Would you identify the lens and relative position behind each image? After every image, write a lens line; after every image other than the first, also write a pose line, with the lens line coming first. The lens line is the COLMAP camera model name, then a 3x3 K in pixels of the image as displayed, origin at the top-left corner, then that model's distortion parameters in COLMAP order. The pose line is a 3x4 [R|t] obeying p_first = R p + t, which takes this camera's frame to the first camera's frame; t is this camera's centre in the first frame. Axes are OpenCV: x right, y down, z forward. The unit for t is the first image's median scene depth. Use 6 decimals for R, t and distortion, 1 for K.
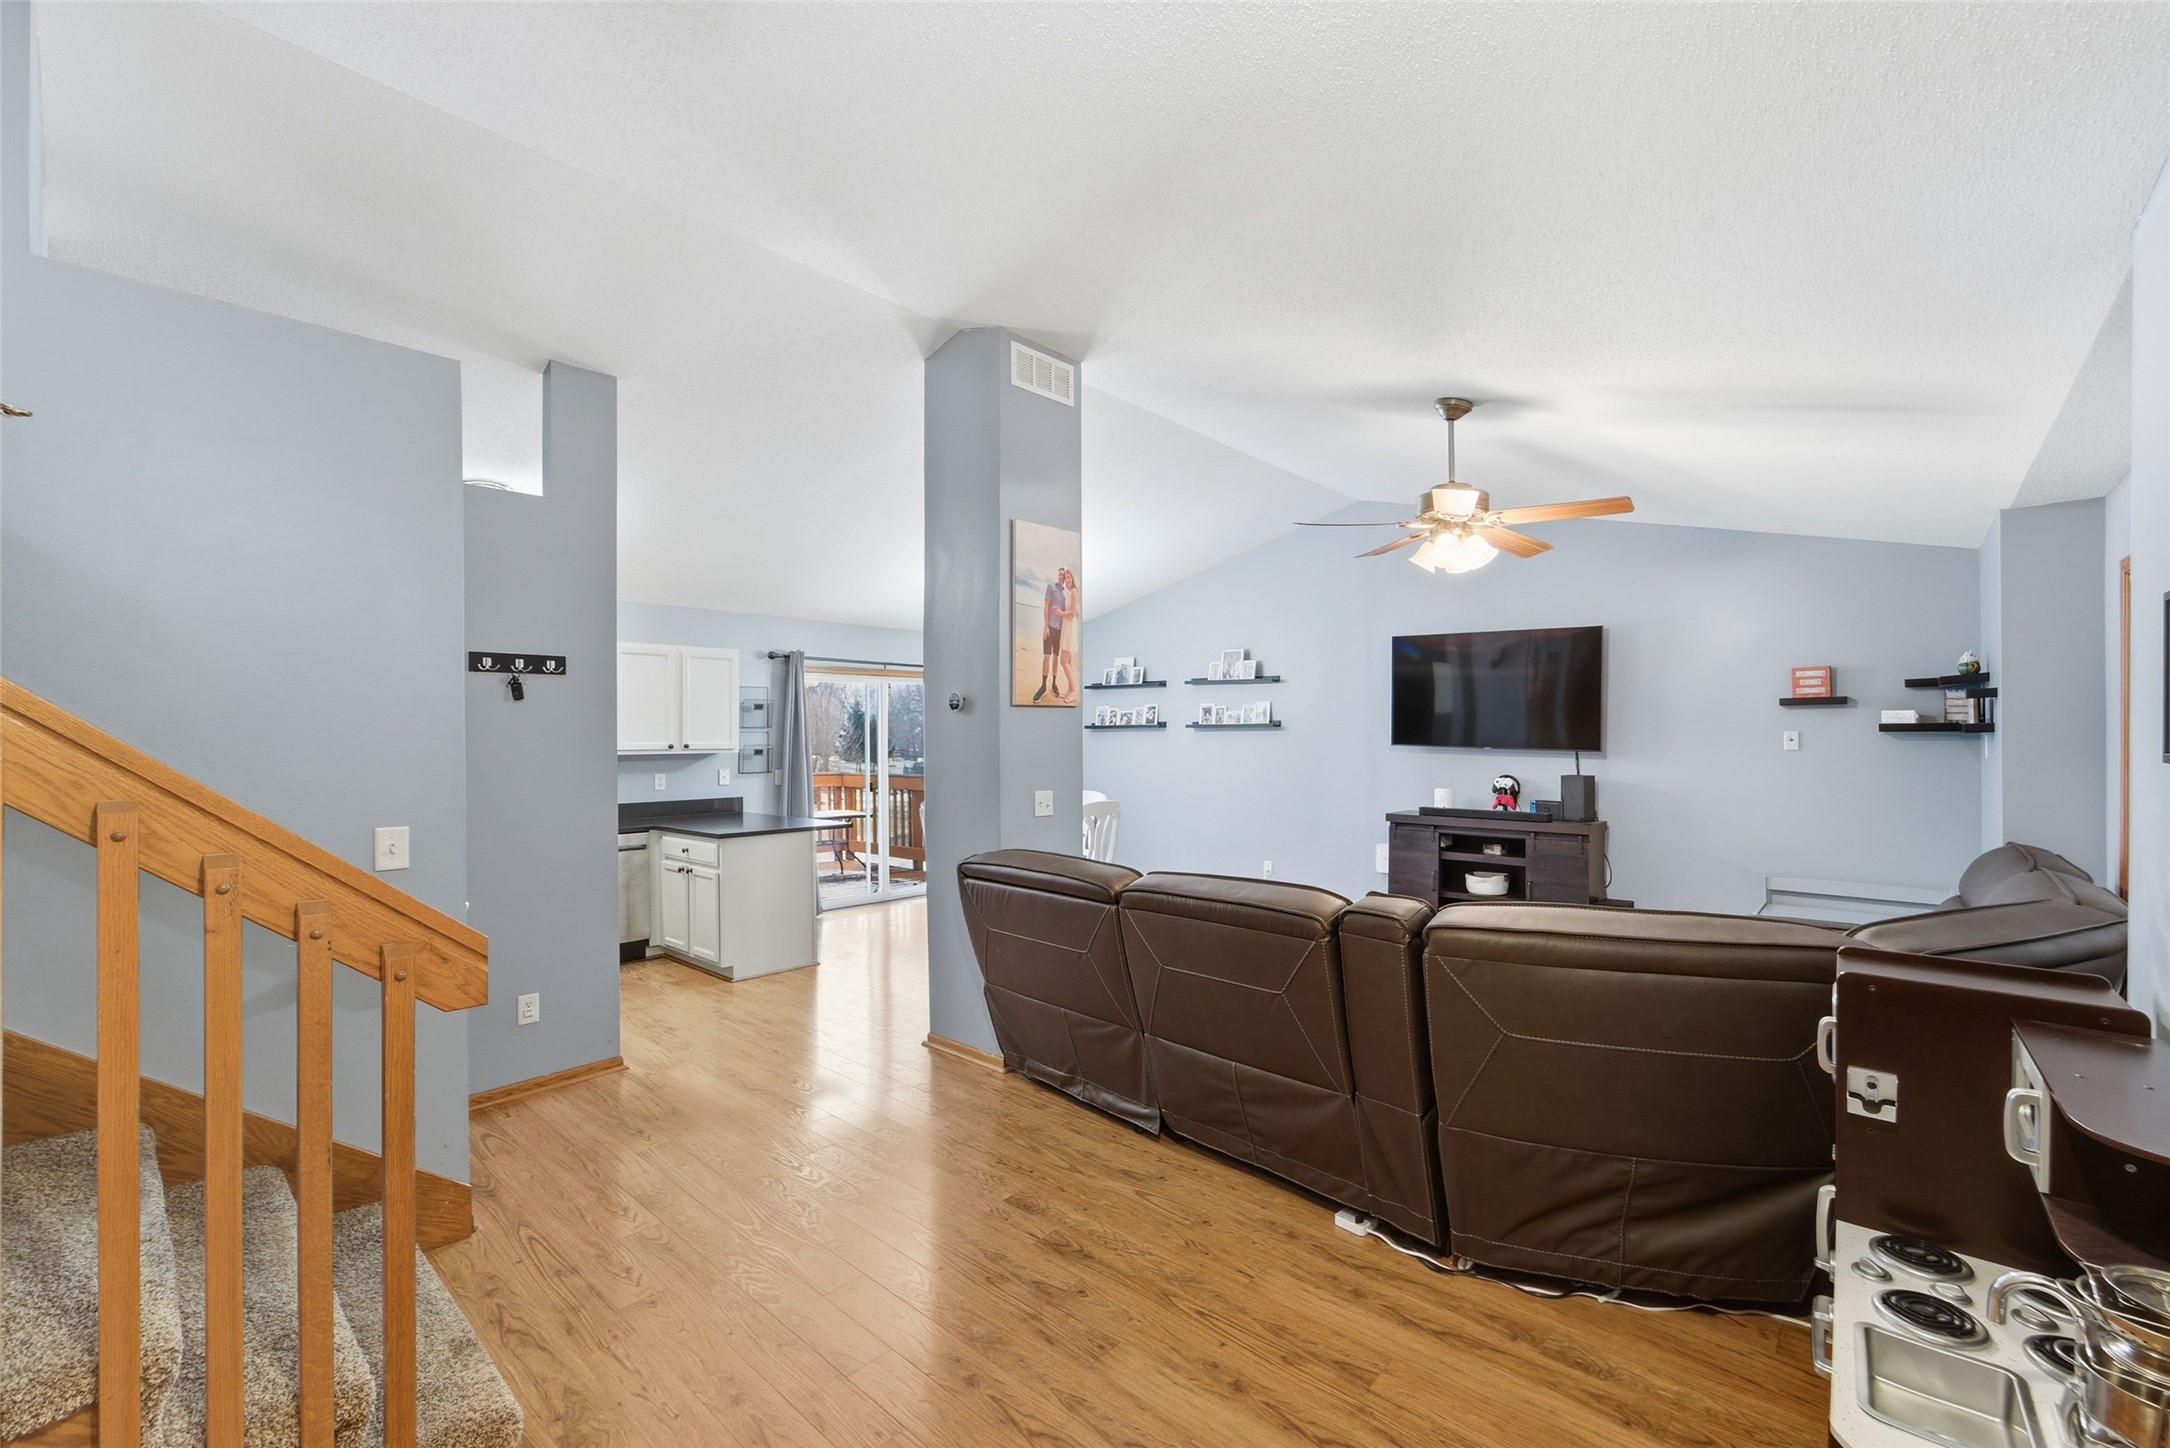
lens RADIAL K [[908.1, 0, 1067.6], [0, 908.1, 735.1], [0, 0, 1]] dist [-0.004407, 0.001689]
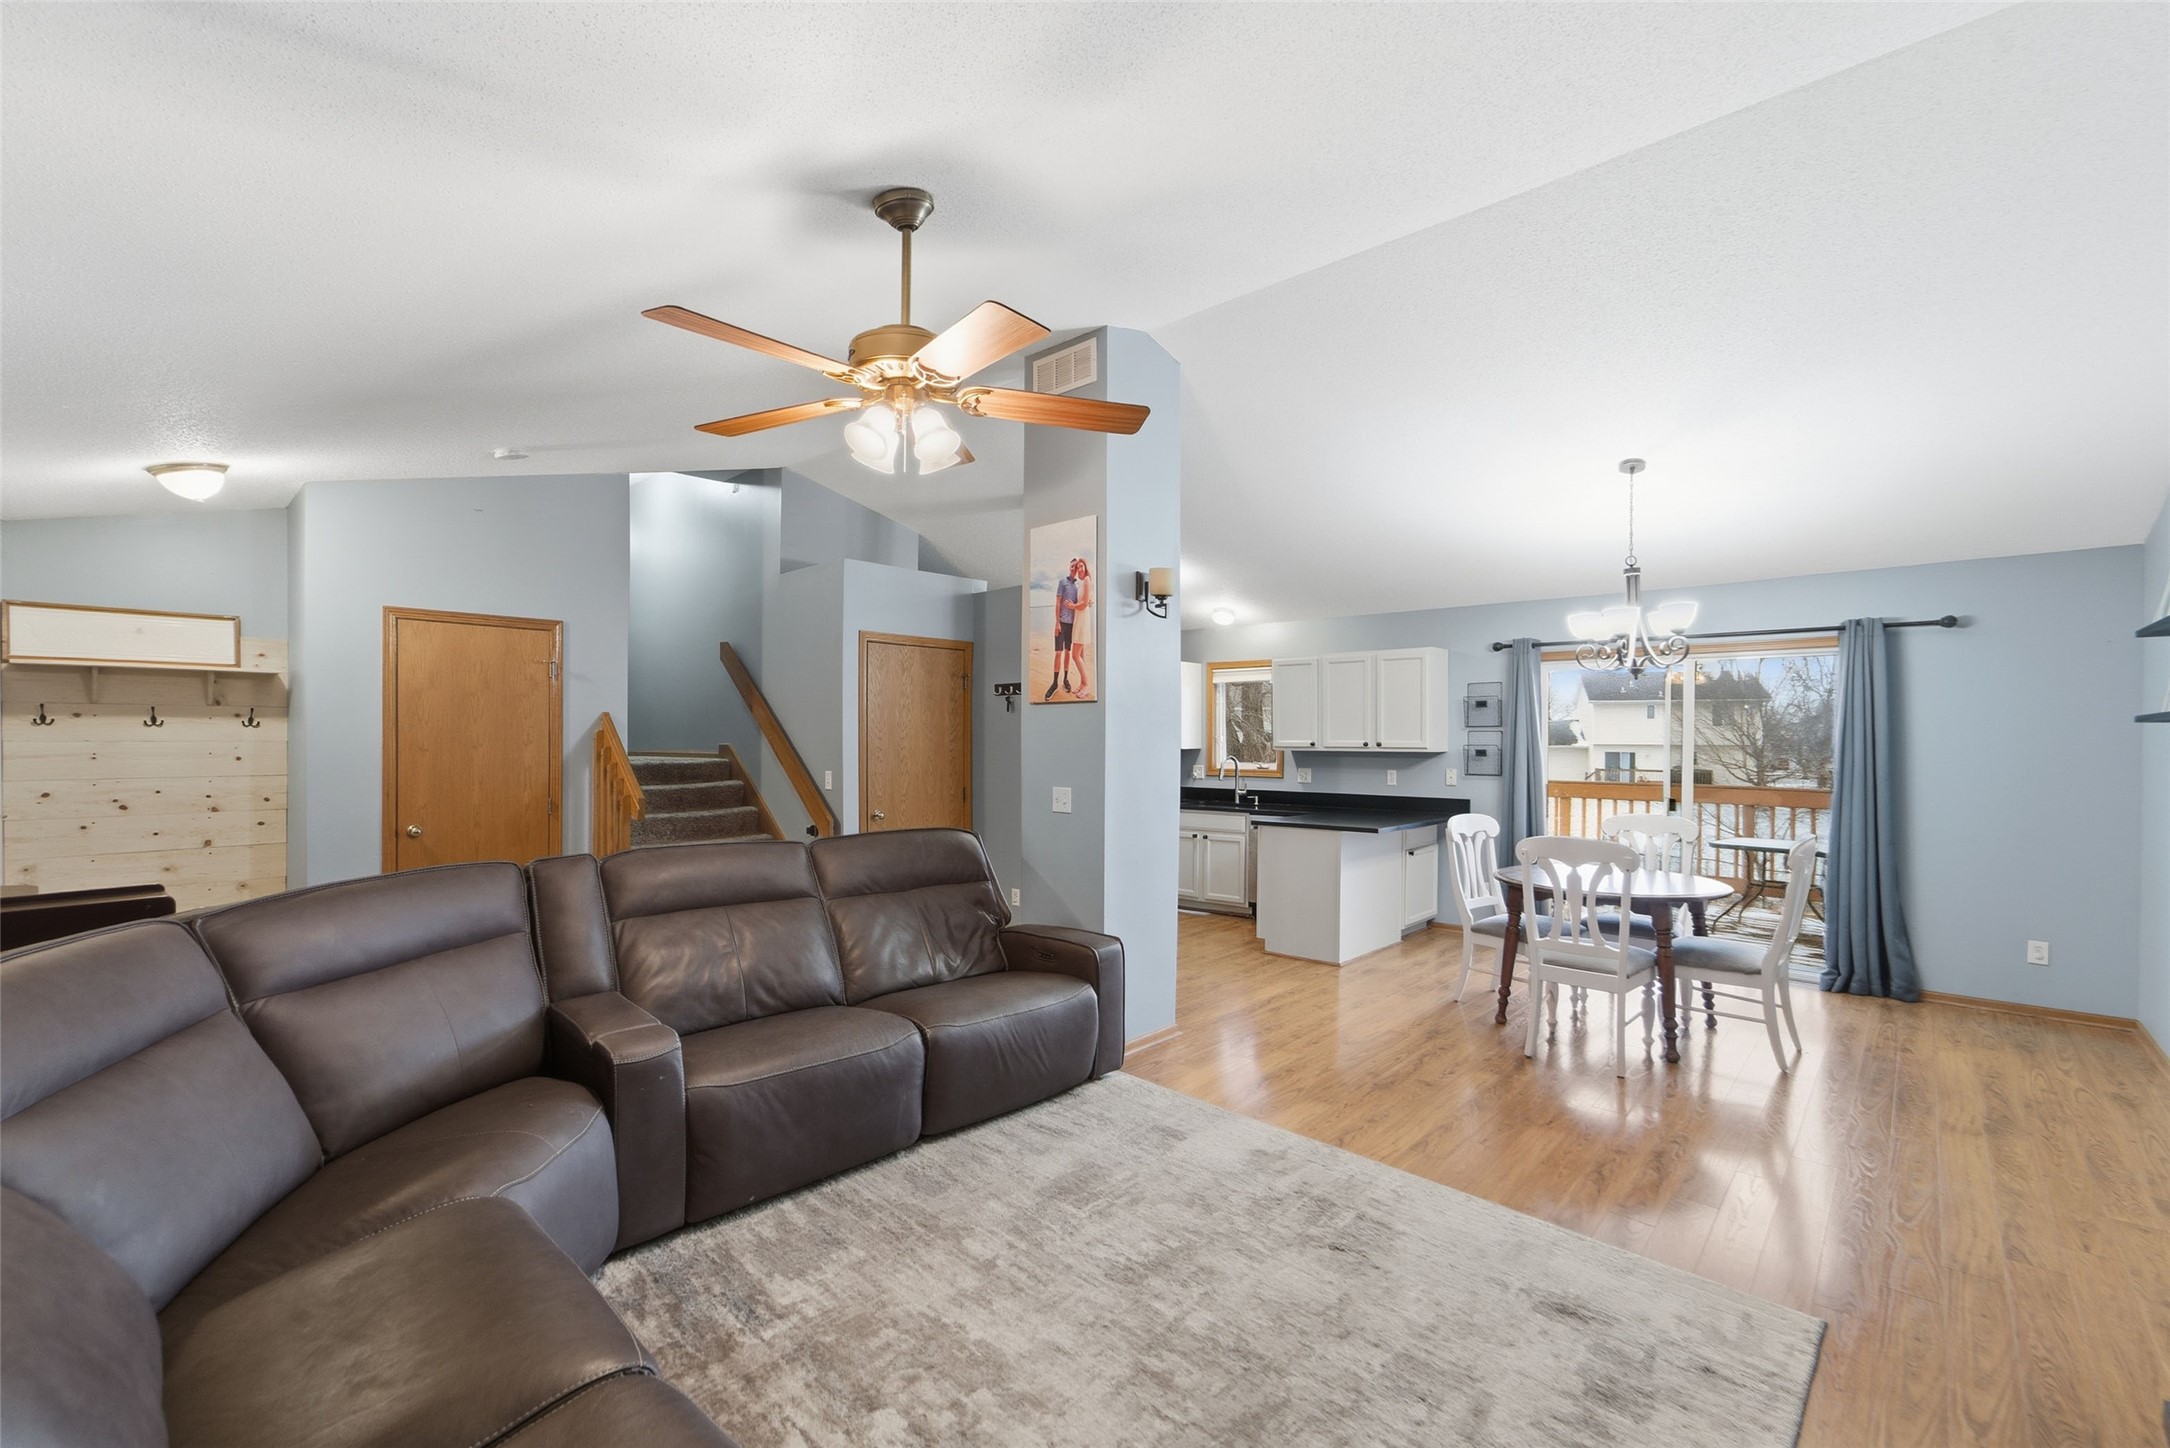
lens RADIAL K [[908.1, 0, 1155.7], [0, 908.1, 734.0], [0, 0, 1]] dist [-0.004407, 0.001689]
pose [[0.052197, -0.001183, -0.998636, 0.523305], [-0.004284, 0.999990, -0.001409, 0.001885], [0.998628, 0.004351, 0.052191, 0.562988]]
